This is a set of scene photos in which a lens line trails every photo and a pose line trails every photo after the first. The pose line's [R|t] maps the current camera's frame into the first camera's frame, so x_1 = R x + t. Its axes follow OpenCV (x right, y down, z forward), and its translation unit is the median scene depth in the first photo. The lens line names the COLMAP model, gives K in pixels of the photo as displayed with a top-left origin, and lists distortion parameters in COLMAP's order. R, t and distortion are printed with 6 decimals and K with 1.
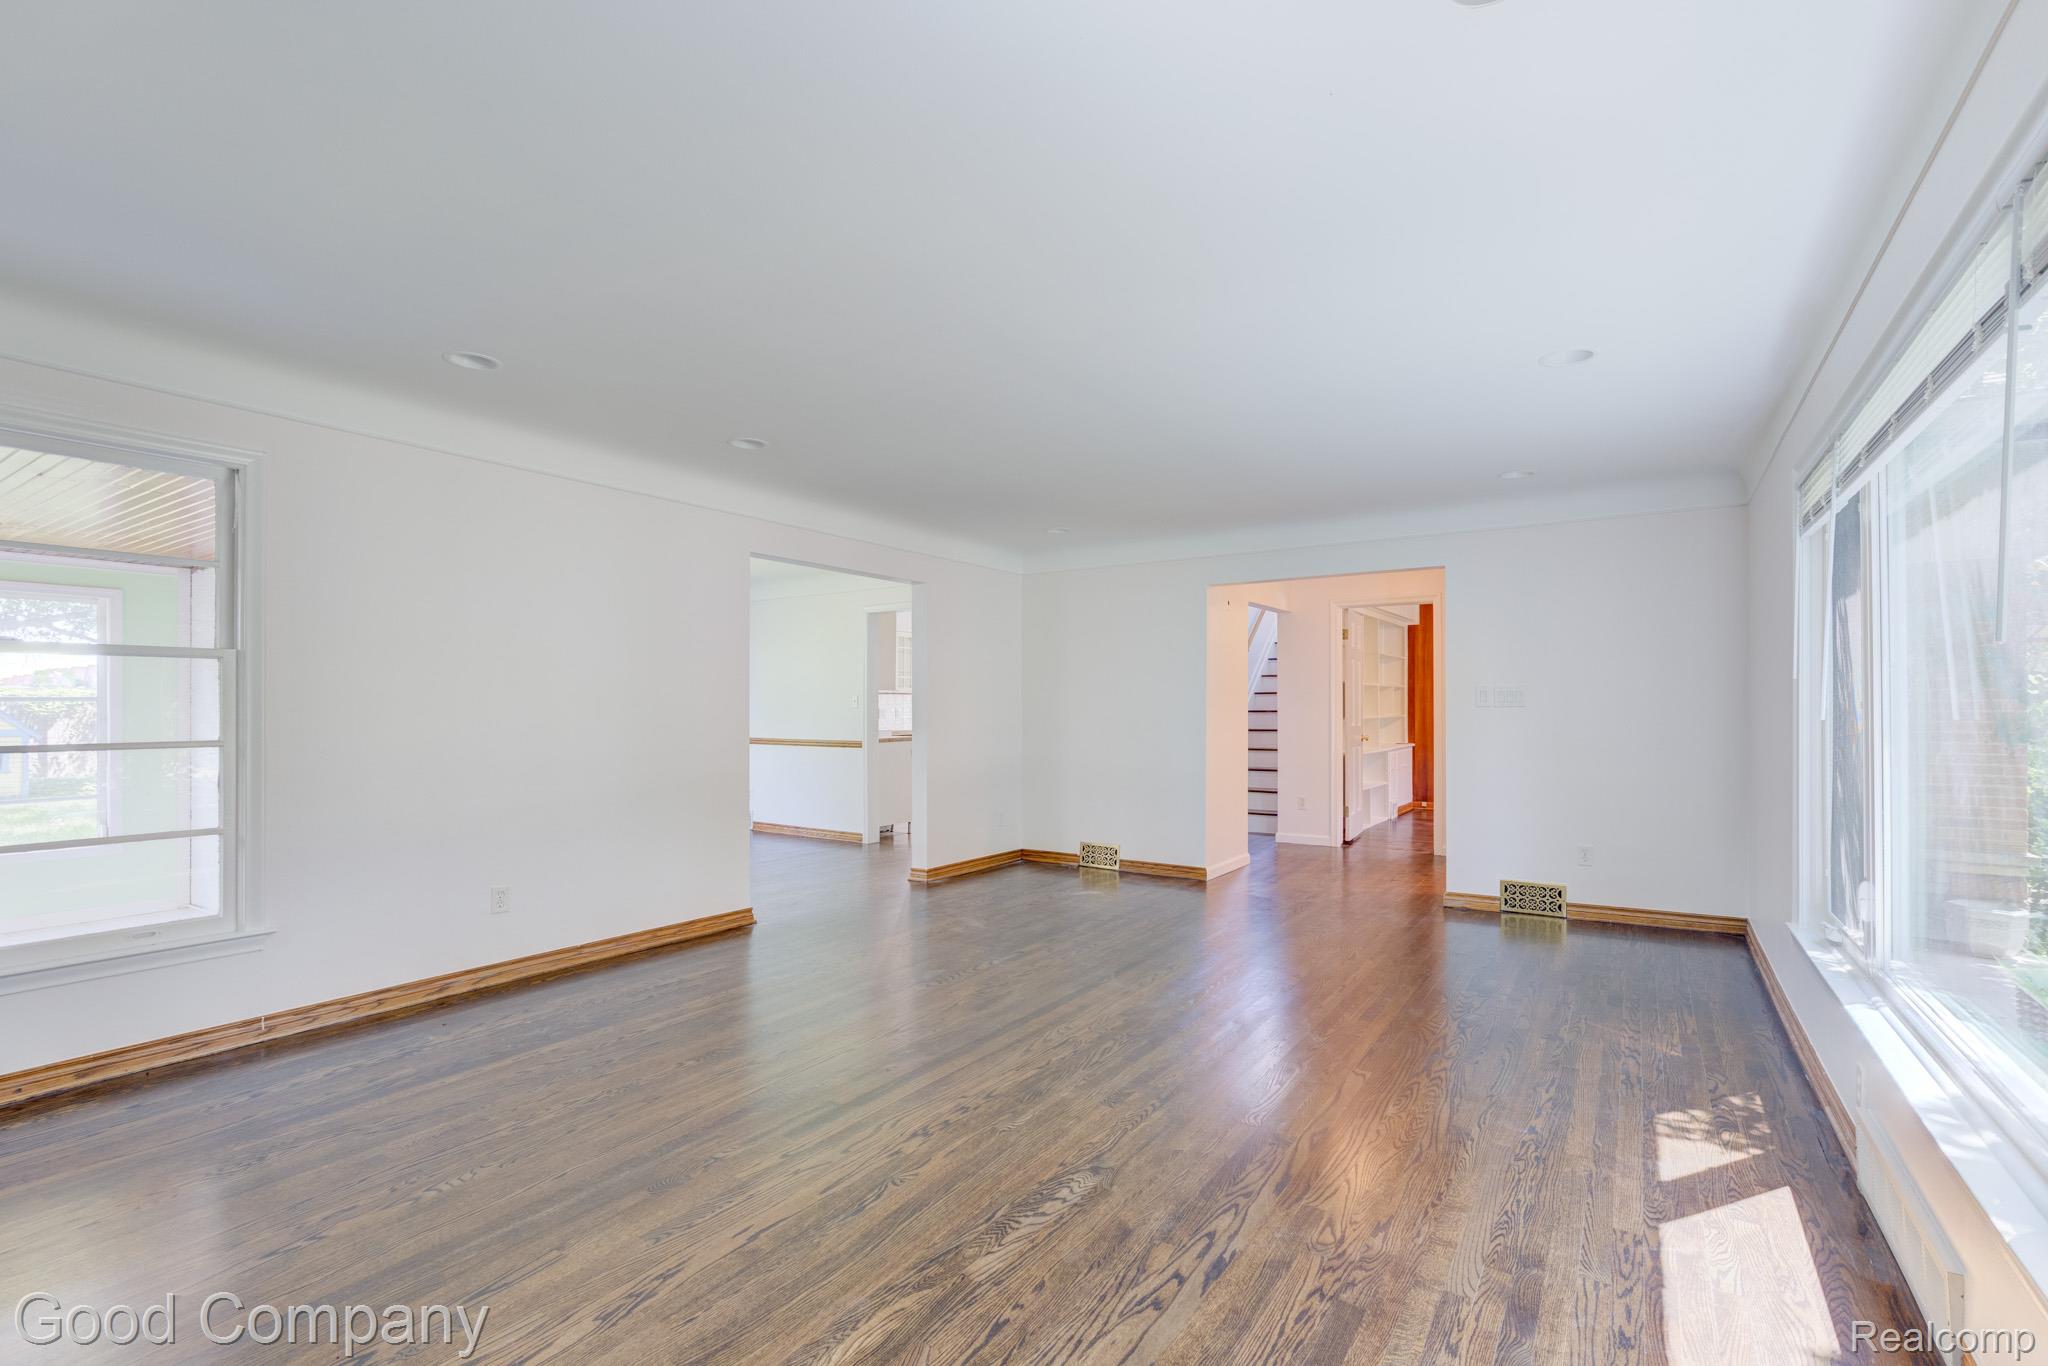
lens RADIAL K [[914.2, 0, 1024.8], [0, 914.2, 678.6], [0, 0, 1]] dist [-0.012573, -0.000029]
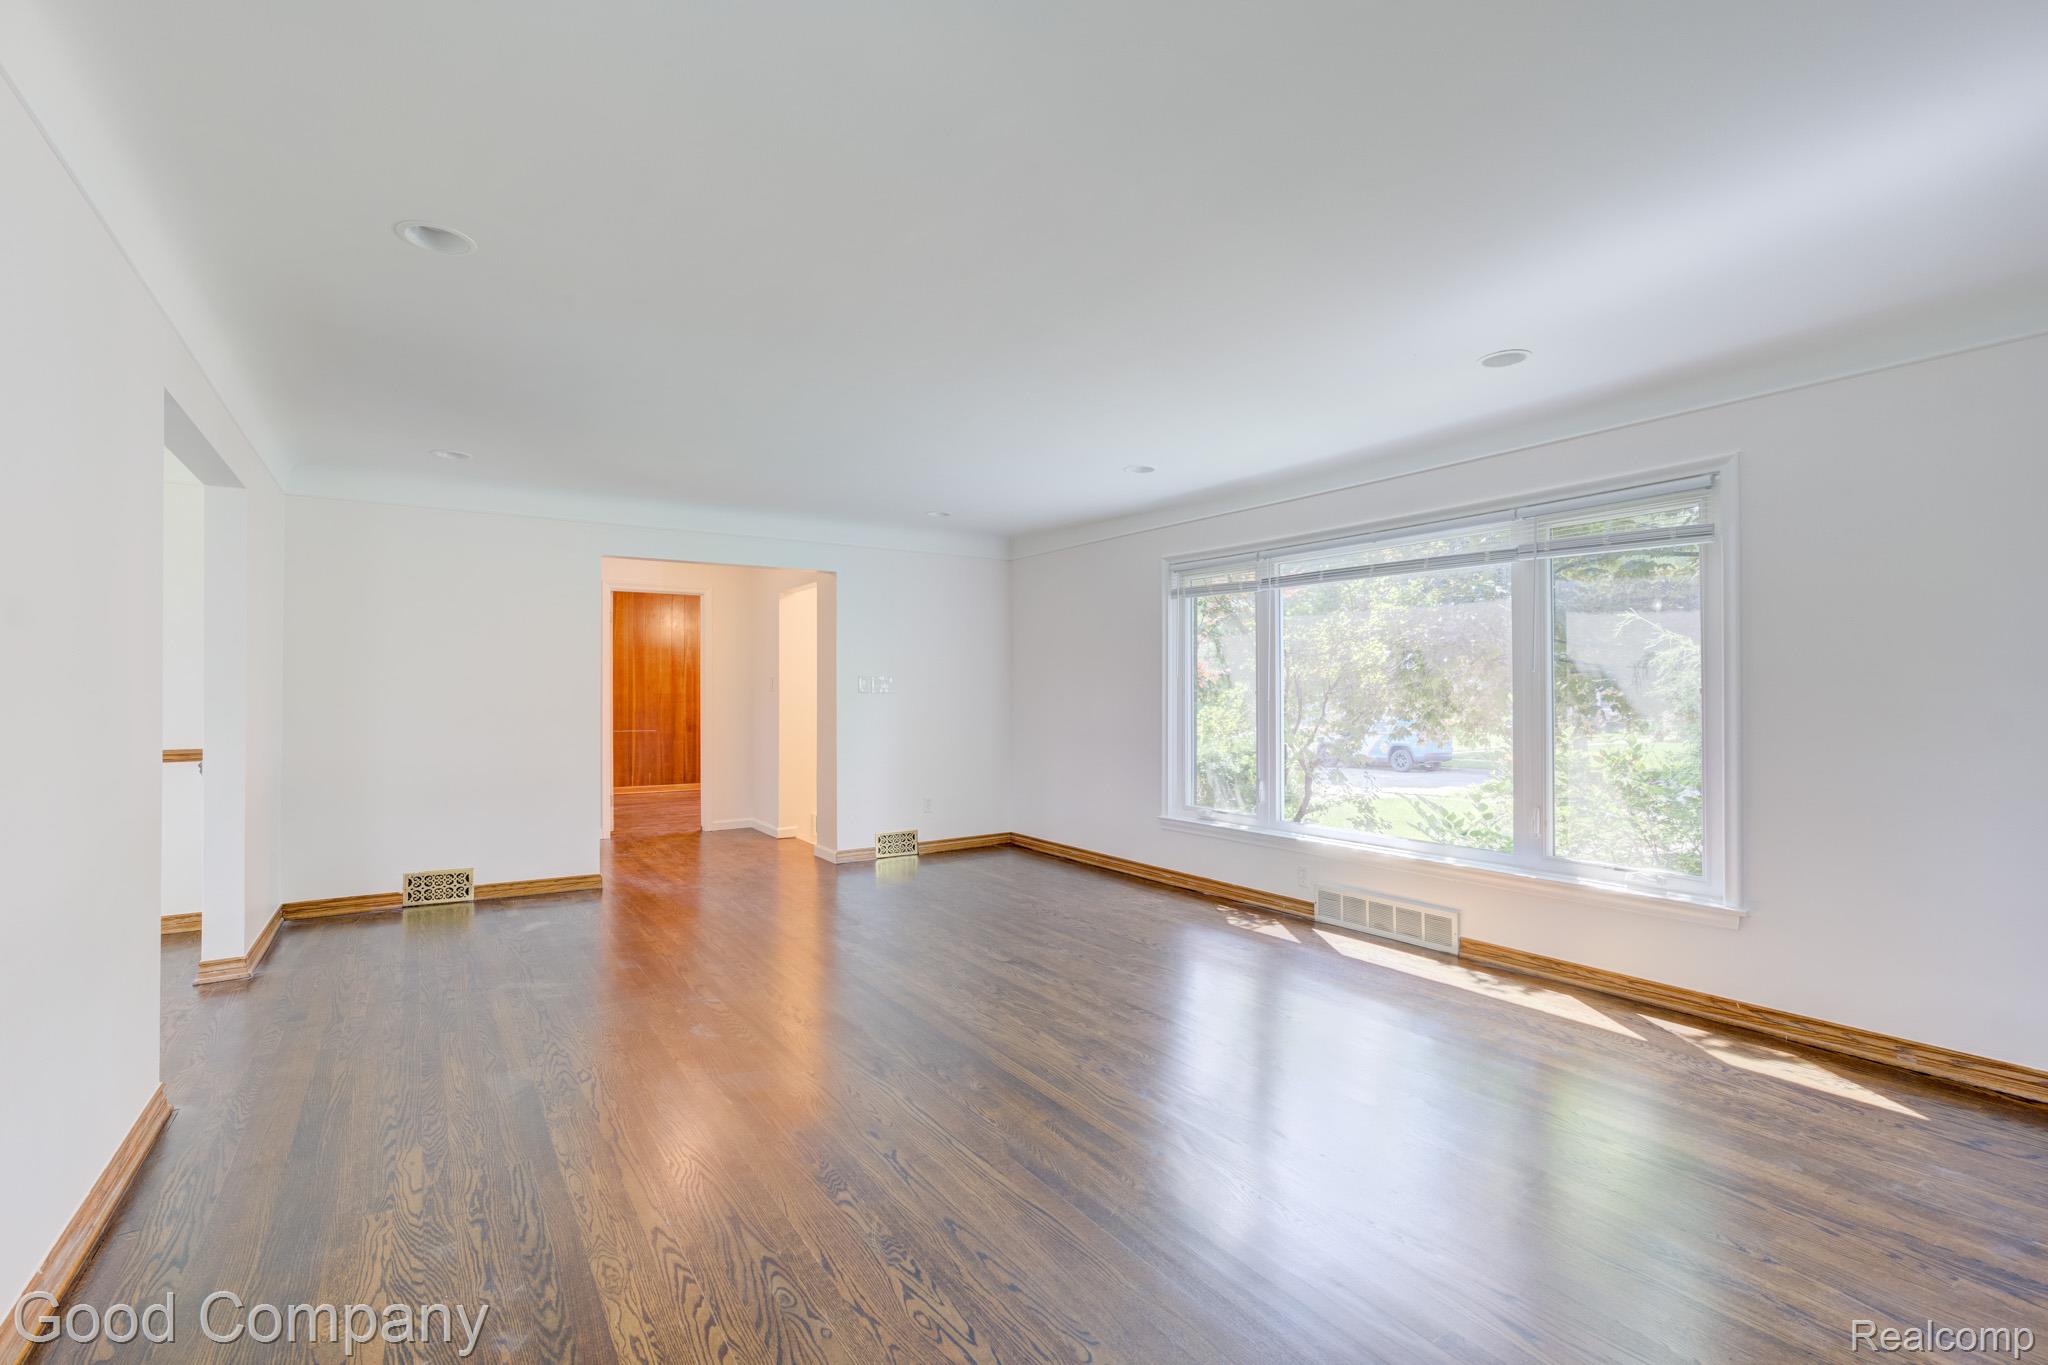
lens RADIAL K [[914.2, 0, 1024.8], [0, 914.2, 691.9], [0, 0, 1]] dist [-0.012573, -0.000029]
pose [[0.383886, 0.003404, 0.923374, -0.578932], [-0.034477, 0.999349, 0.010649, 0.010786], [-0.922737, -0.035923, 0.383753, 0.366689]]
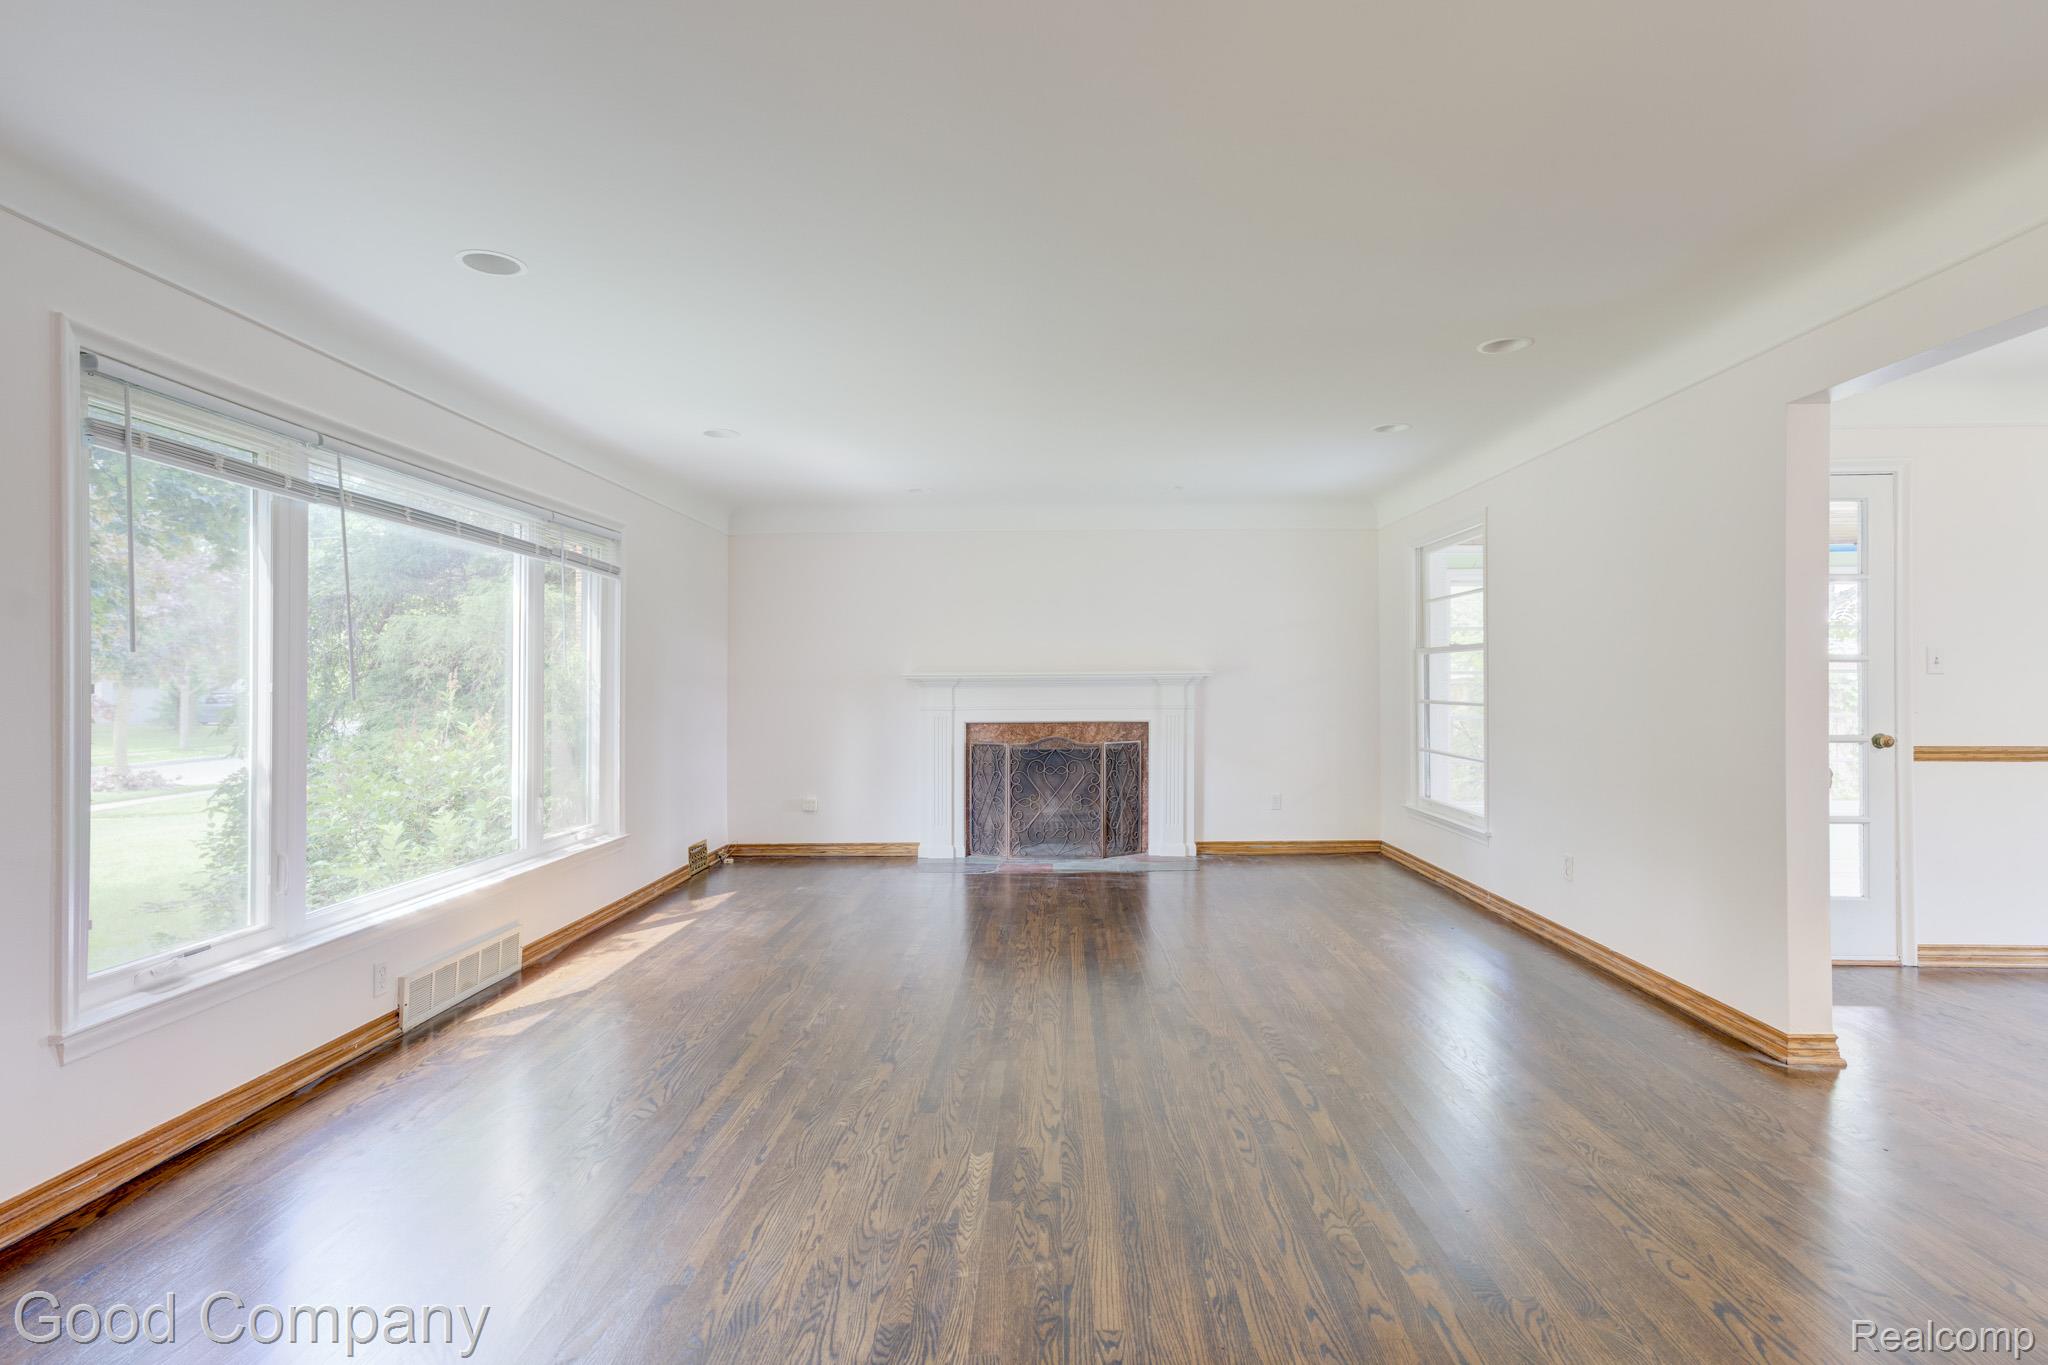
lens RADIAL K [[1063.2, 0, 1038.6], [0, 1063.2, 685.8], [0, 0, 1]] dist [0.005819, 0.000500]
pose [[-0.836630, 0.008092, -0.547709, 0.444382], [0.027222, 0.999270, -0.026819, 0.041527], [0.547092, -0.037347, -0.836239, 1.299044]]
